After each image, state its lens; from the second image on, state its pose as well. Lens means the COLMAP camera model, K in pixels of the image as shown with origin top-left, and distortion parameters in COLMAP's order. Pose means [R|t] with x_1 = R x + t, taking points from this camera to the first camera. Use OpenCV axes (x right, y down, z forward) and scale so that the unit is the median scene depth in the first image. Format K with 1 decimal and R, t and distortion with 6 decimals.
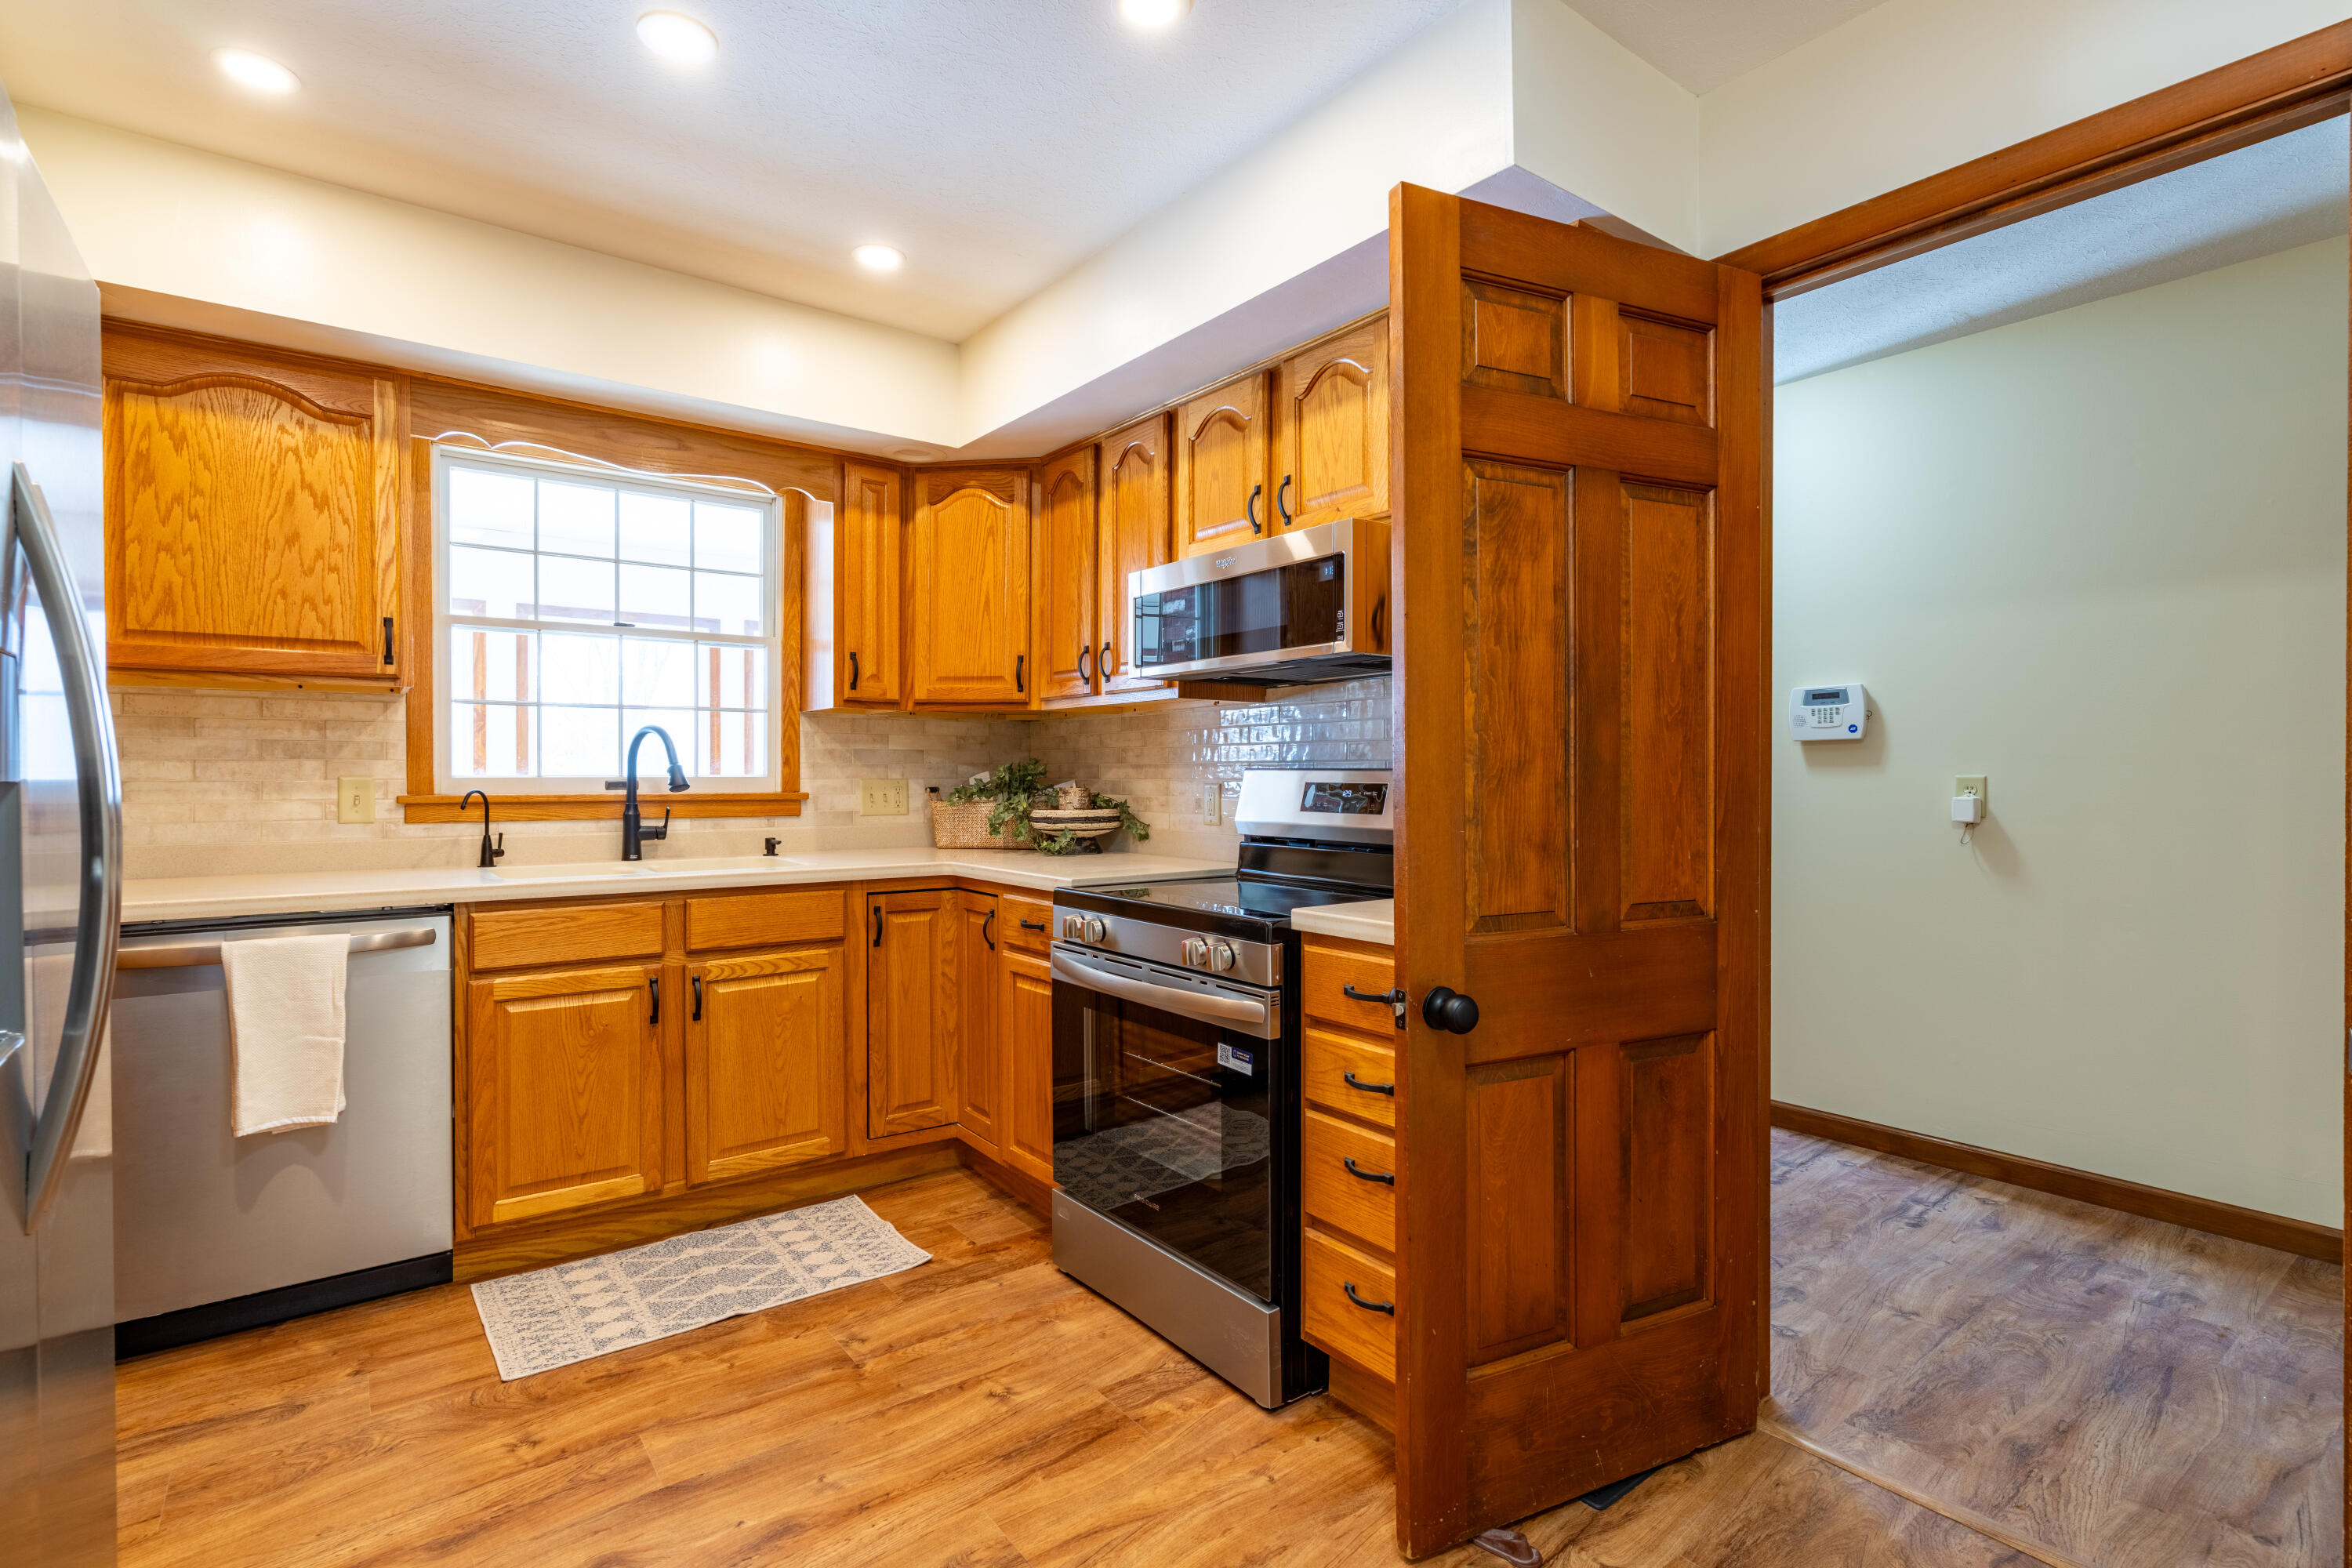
lens RADIAL K [[1114.7, 0, 1179.1], [0, 1114.7, 791.3], [0, 0, 1]] dist [0.002246, -0.001010]
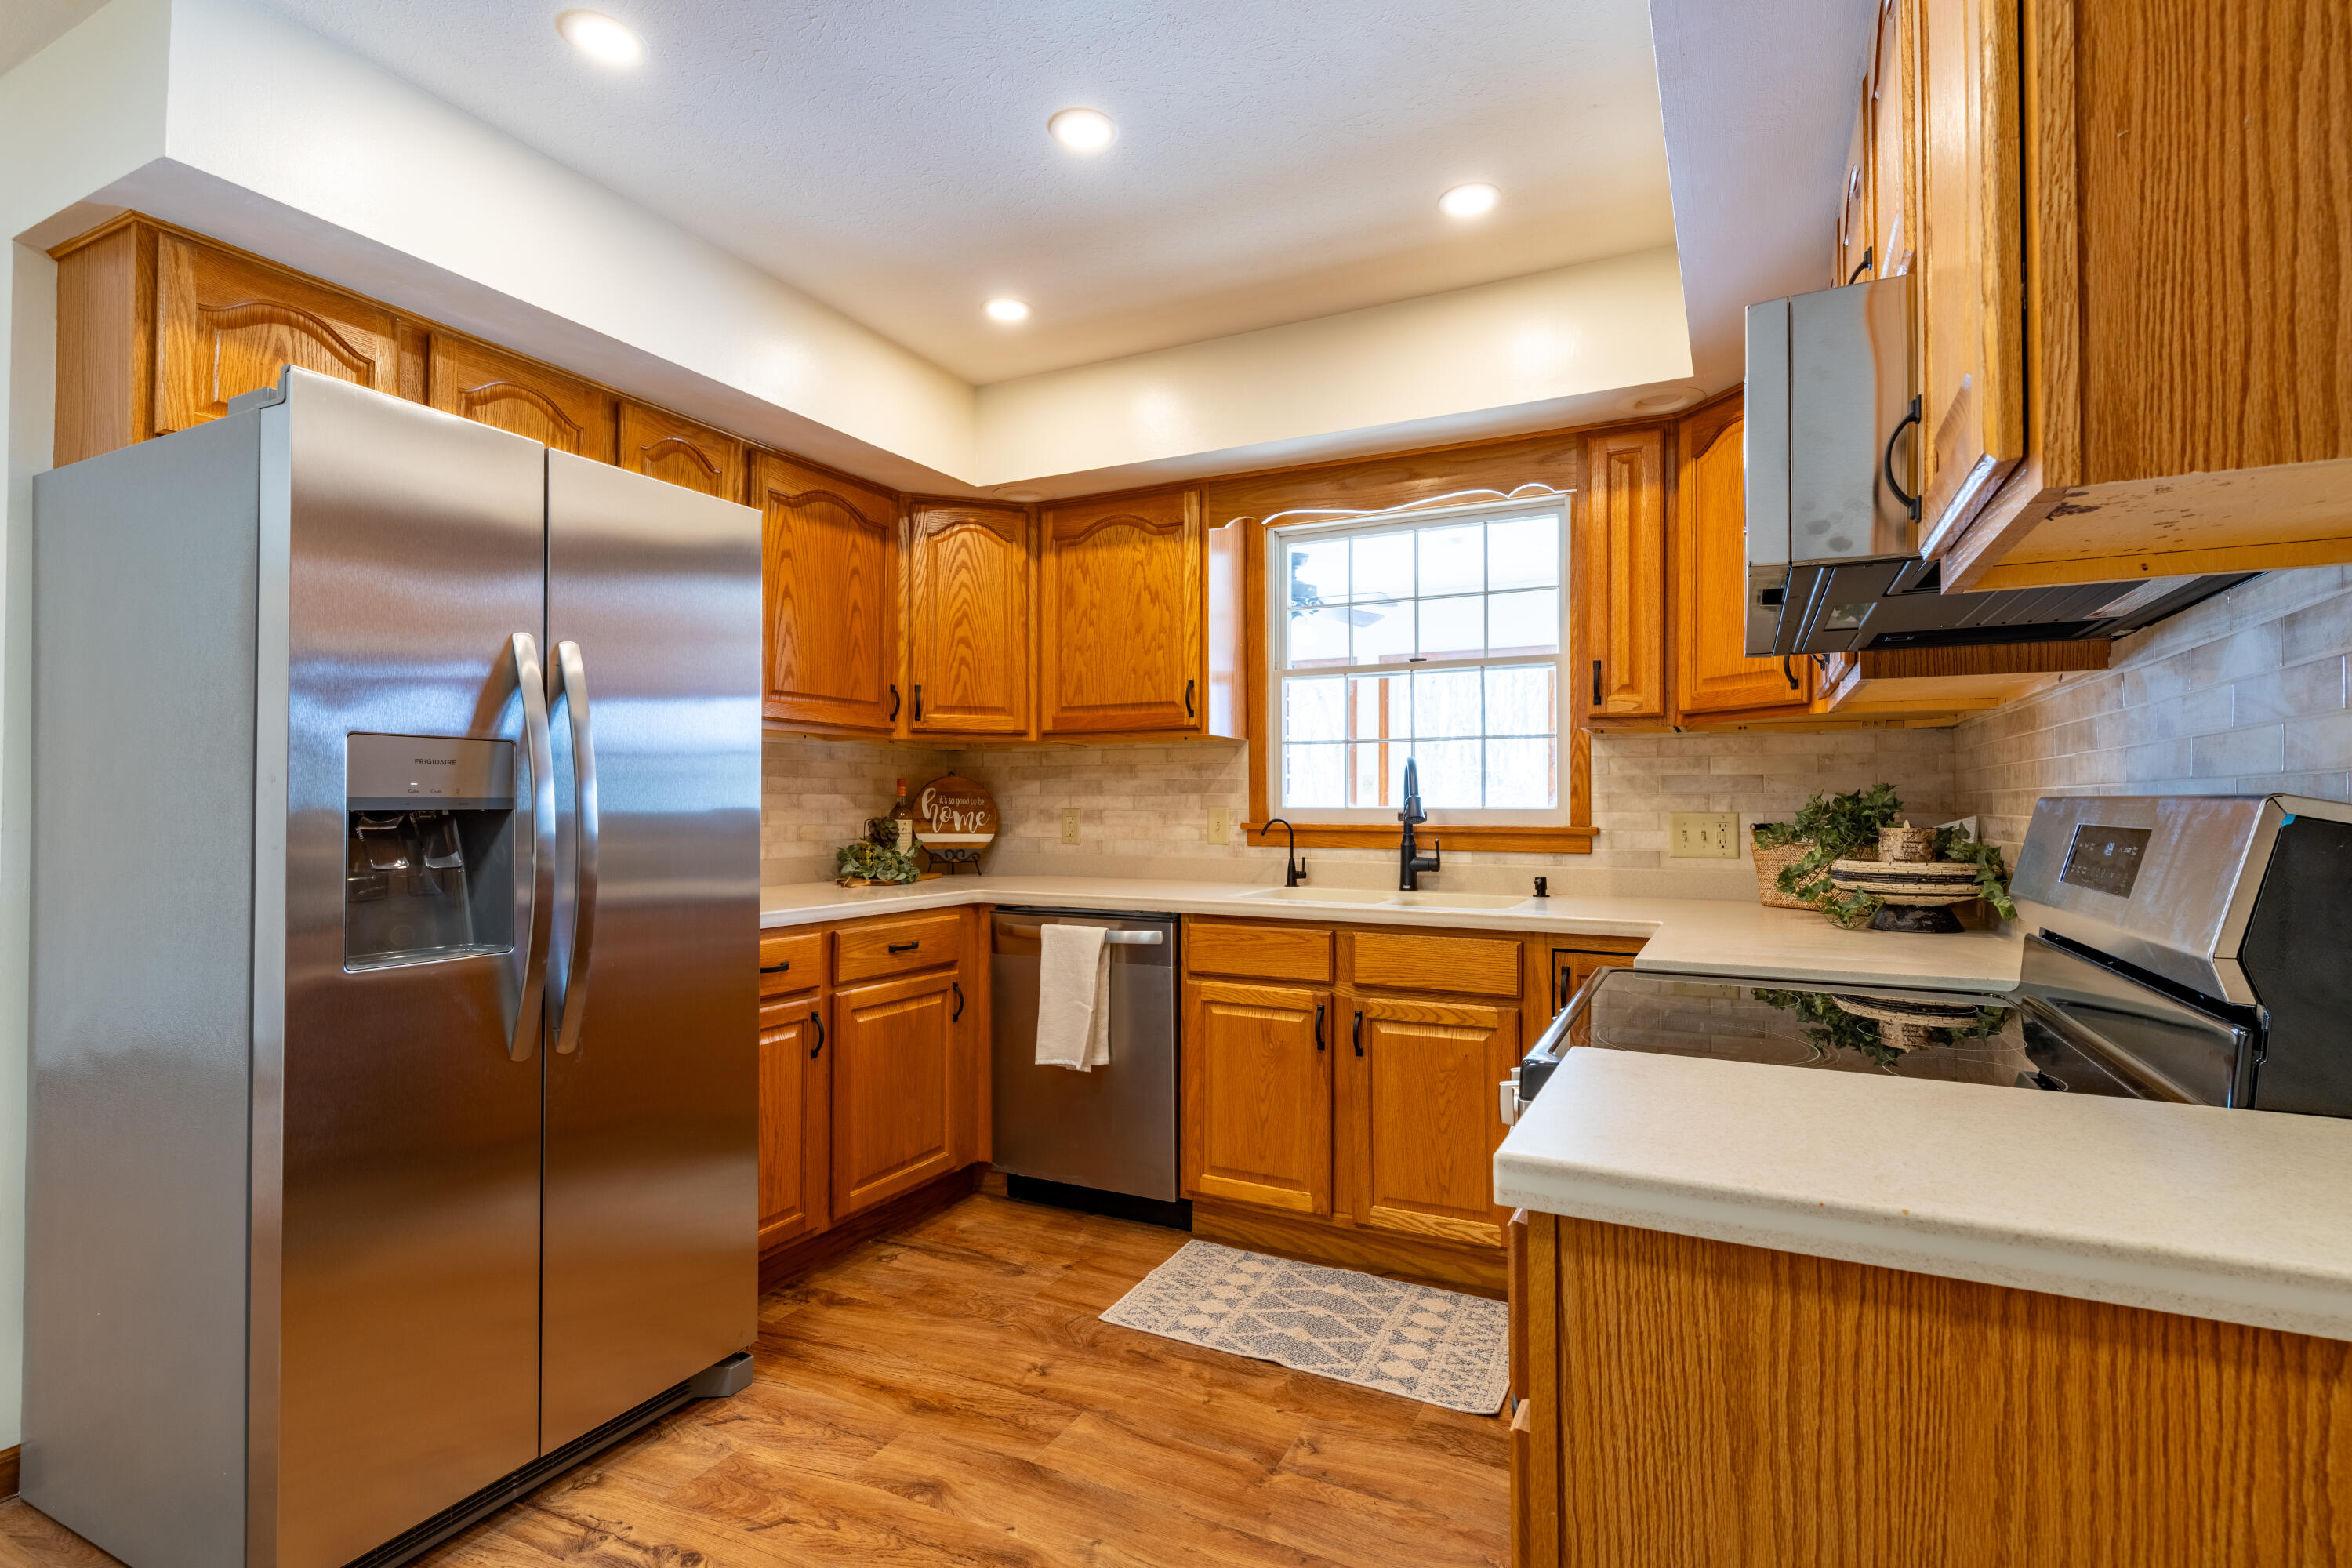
lens RADIAL K [[1114.7, 0, 1179.1], [0, 1114.7, 791.3], [0, 0, 1]] dist [0.002246, -0.001010]
pose [[0.437741, -0.009762, -0.899048, 0.388642], [-0.015860, 0.999702, -0.018577, -0.007215], [0.898961, 0.022390, 0.437456, 0.426380]]
